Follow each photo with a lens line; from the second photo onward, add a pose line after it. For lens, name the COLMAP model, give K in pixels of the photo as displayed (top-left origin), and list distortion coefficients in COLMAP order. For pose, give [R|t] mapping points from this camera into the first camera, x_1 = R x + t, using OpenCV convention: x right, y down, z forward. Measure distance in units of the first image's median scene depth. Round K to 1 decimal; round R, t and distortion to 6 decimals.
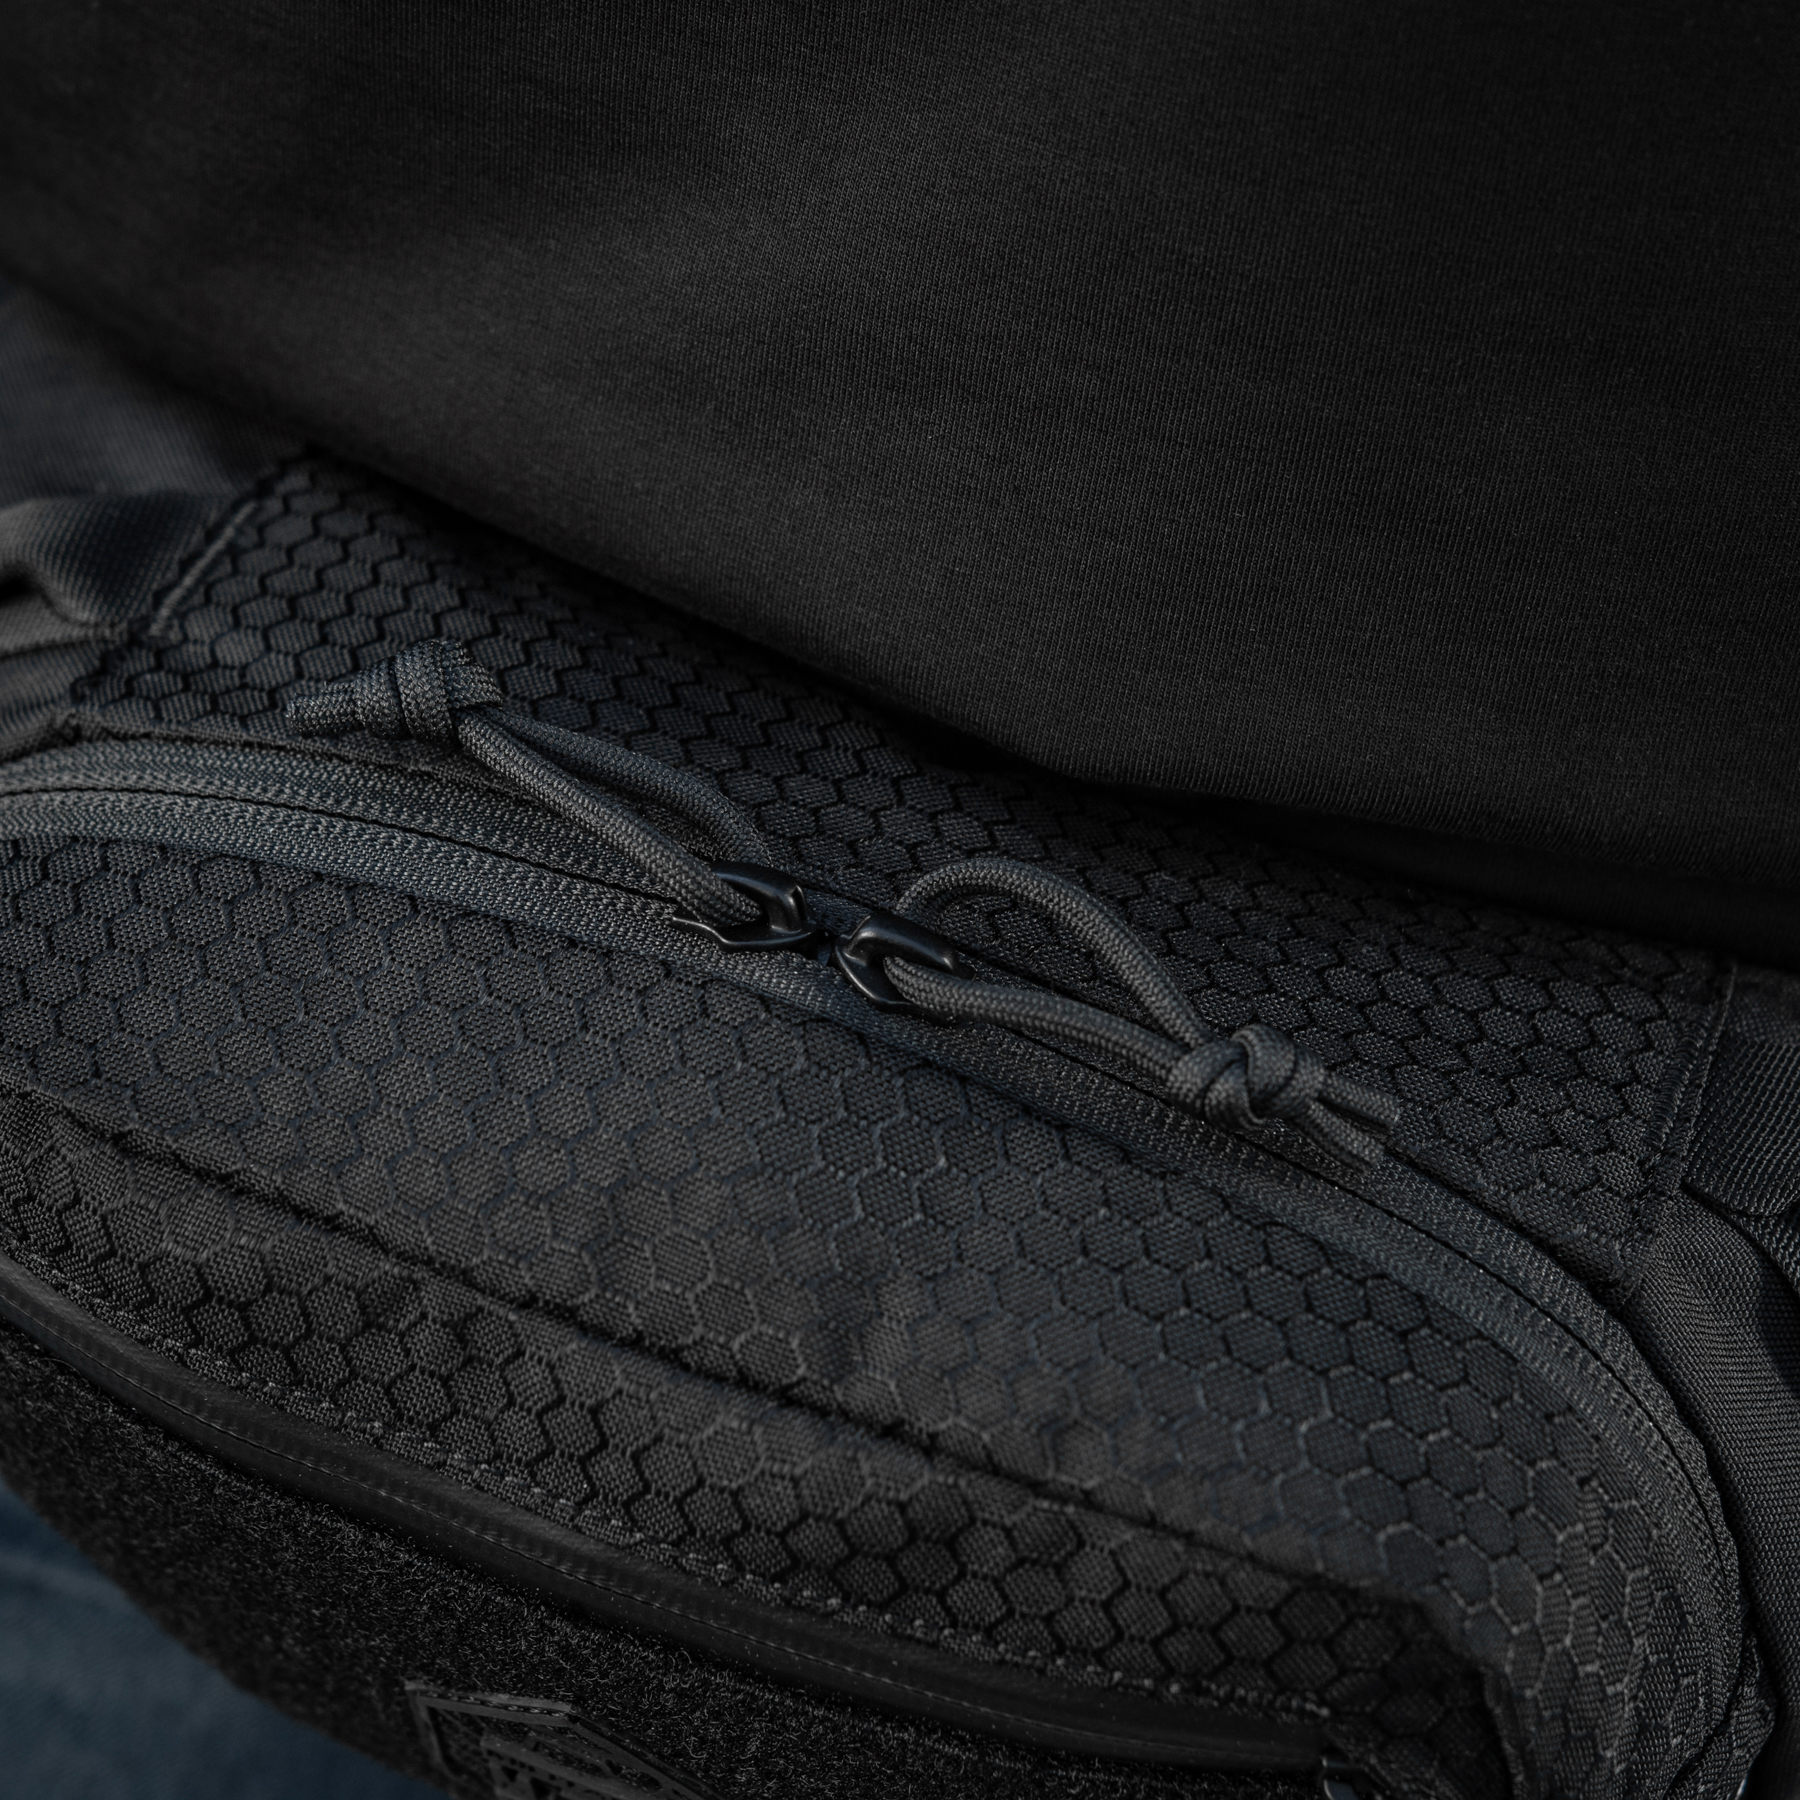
lens RADIAL K [[5001.4, 0, 900.0], [0, 5001.4, 900.0], [0, 0, 1]] dist [-0.039978, 0.240734]
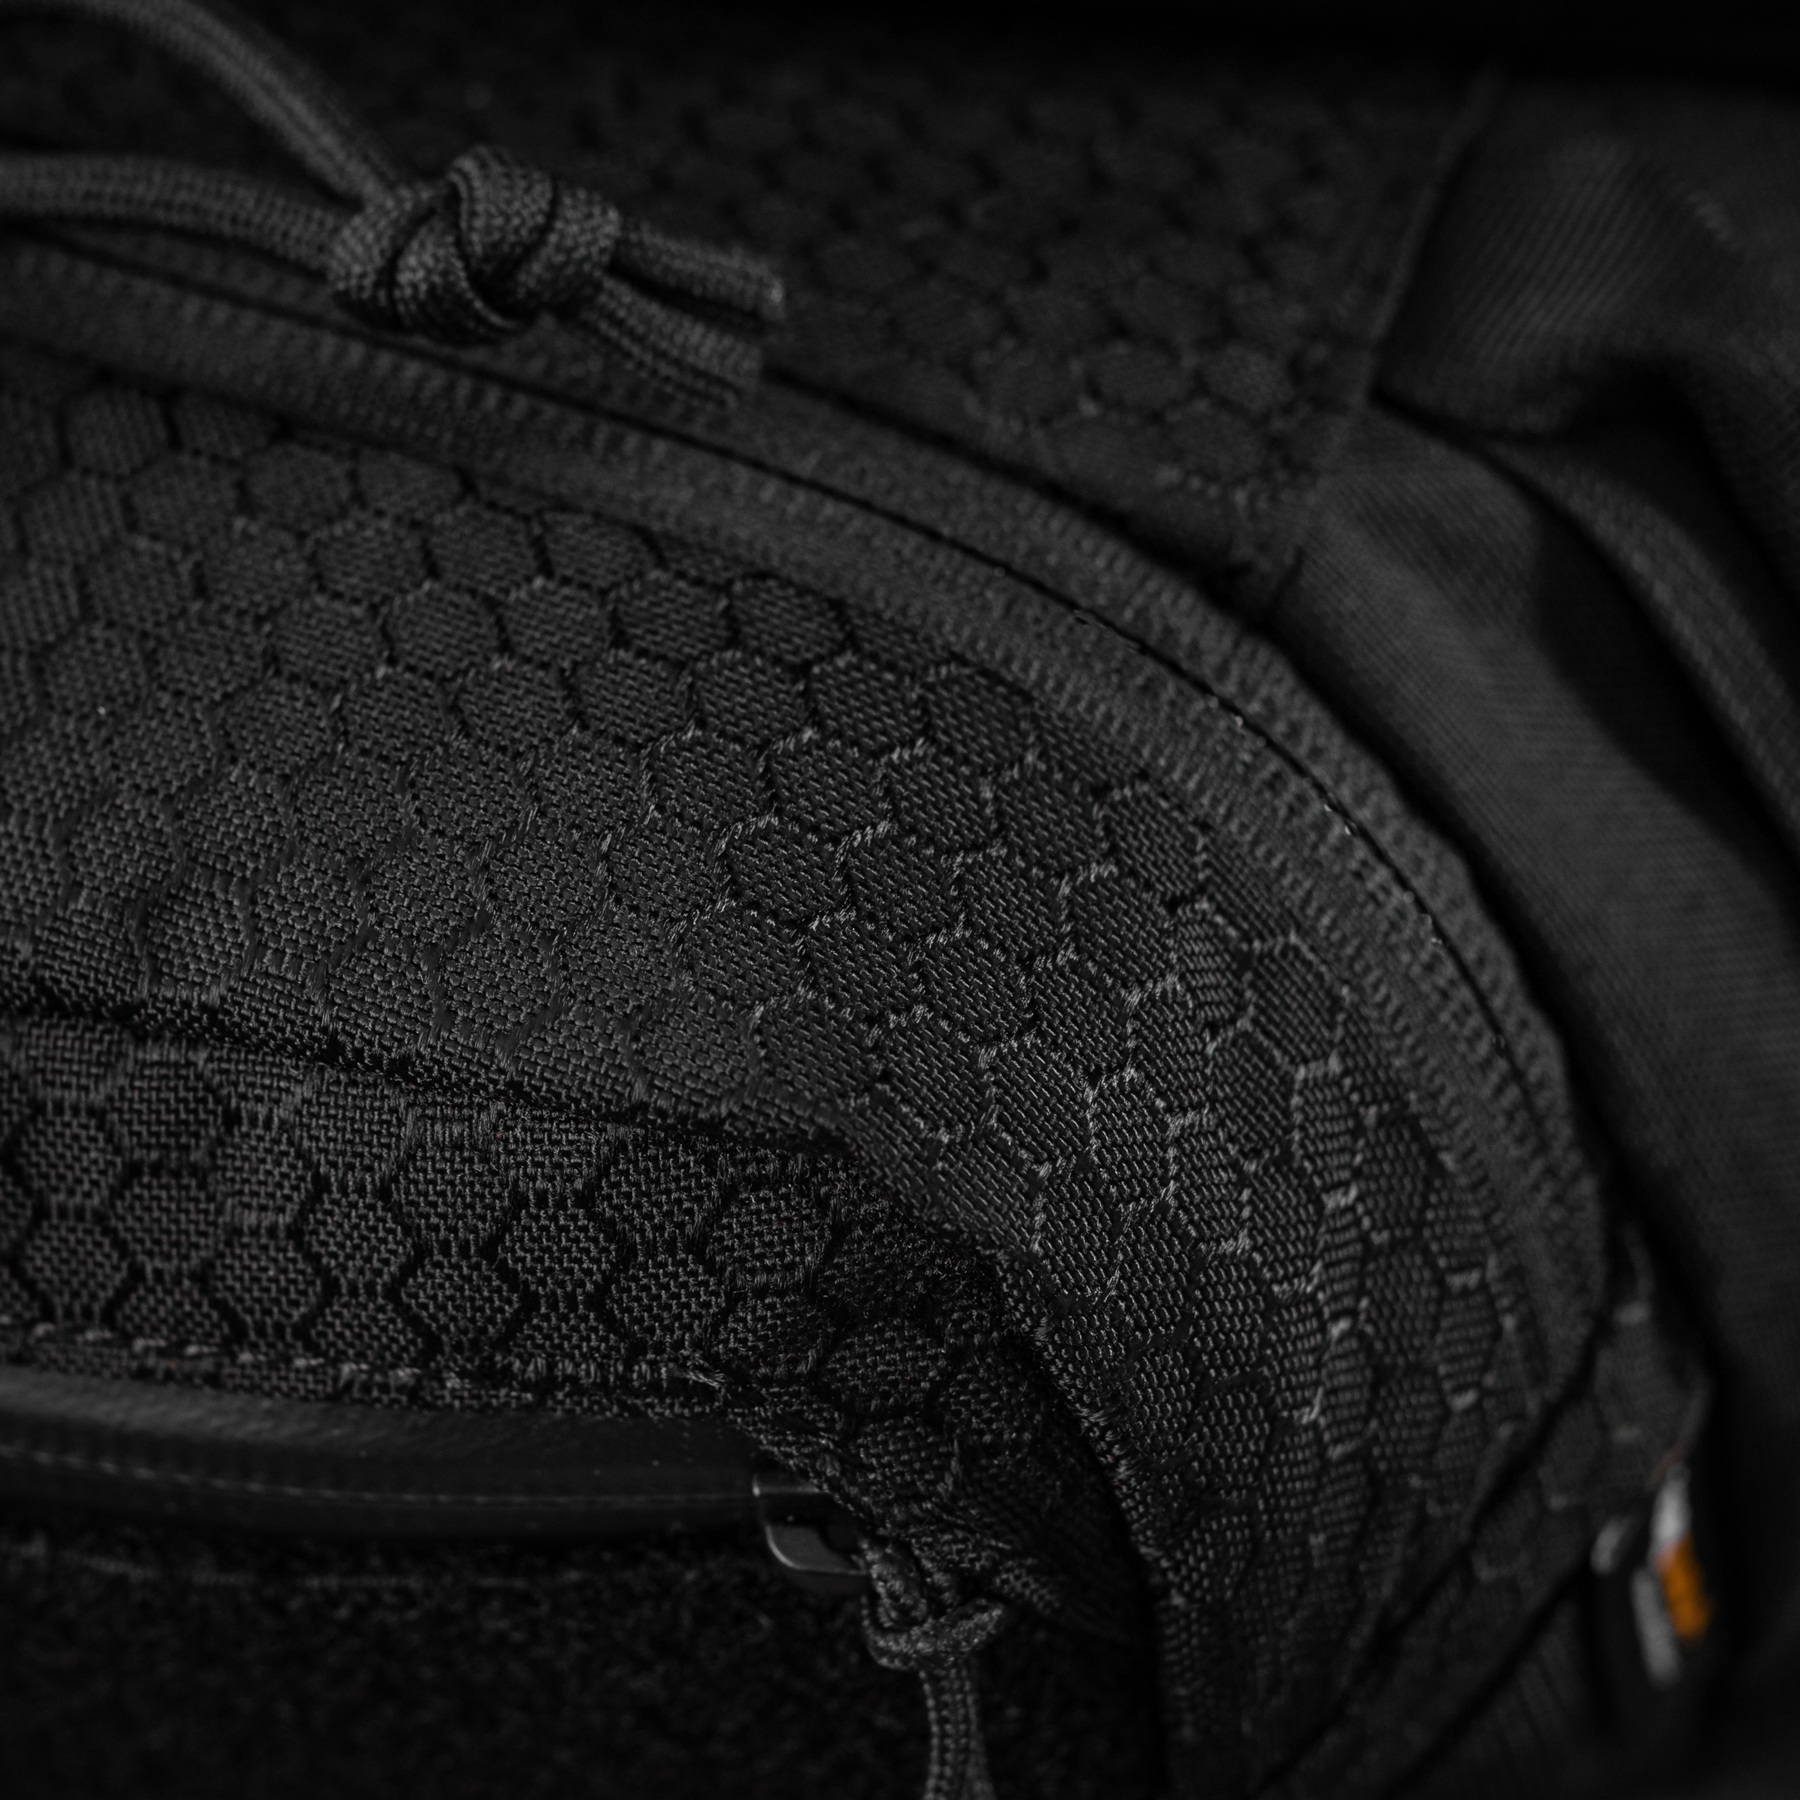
lens RADIAL K [[6247.4, 0, 900.0], [0, 6247.4, 900.0], [0, 0, 1]] dist [-0.033552, 1.745880]
pose [[0.986580, -0.127351, -0.102188, 0.175085], [0.121486, 0.990673, -0.061718, 0.153108], [0.109095, 0.048475, 0.992849, 0.340349]]
